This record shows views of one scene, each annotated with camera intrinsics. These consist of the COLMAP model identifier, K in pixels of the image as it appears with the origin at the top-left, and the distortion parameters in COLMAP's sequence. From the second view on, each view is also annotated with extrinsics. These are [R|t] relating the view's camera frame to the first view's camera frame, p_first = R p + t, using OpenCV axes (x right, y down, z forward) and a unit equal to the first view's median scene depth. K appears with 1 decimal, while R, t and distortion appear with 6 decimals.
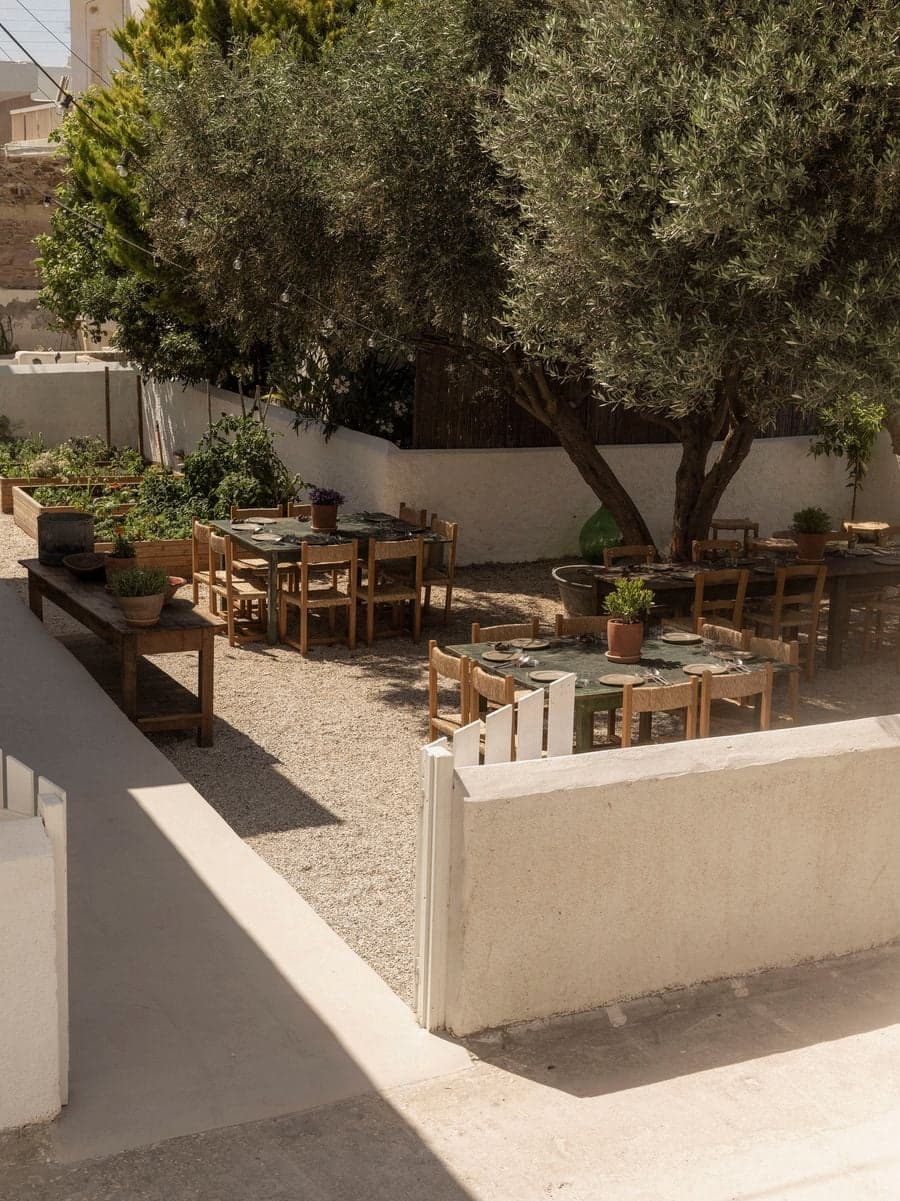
lens RADIAL K [[1793.8, 0, 450.0], [0, 1793.8, 600.5], [0, 0, 1]] dist [0.051635, 0.004249]
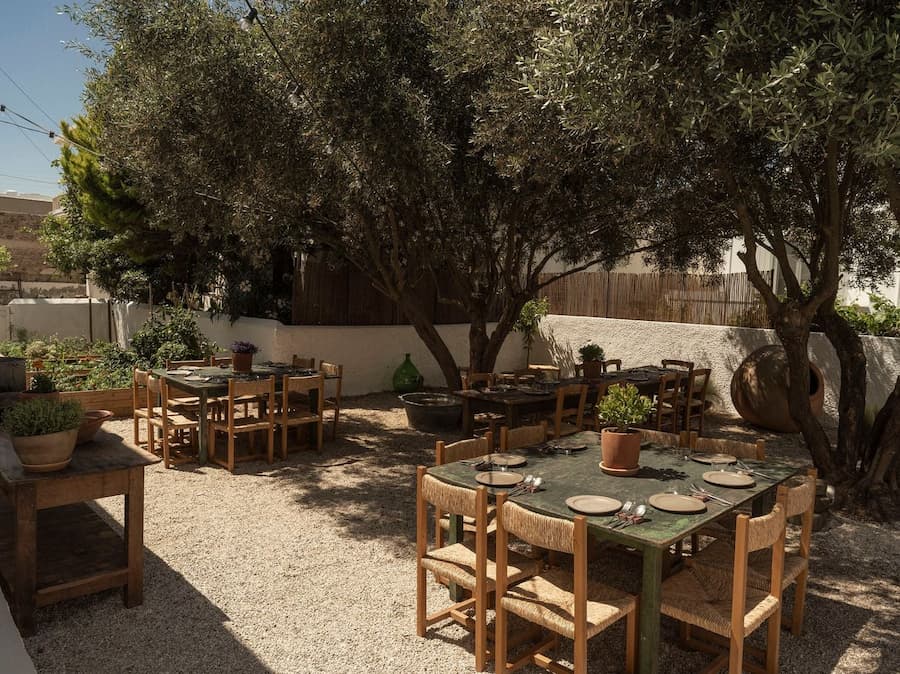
lens RADIAL K [[619.6, 0, 450.0], [0, 619.6, 337.0], [0, 0, 1]] dist [-0.000821, -0.002581]
pose [[0.952846, -0.014766, 0.303094, -0.062429], [0.053642, 0.991282, -0.120344, -0.001906], [-0.298675, 0.130928, 0.945331, 0.515424]]
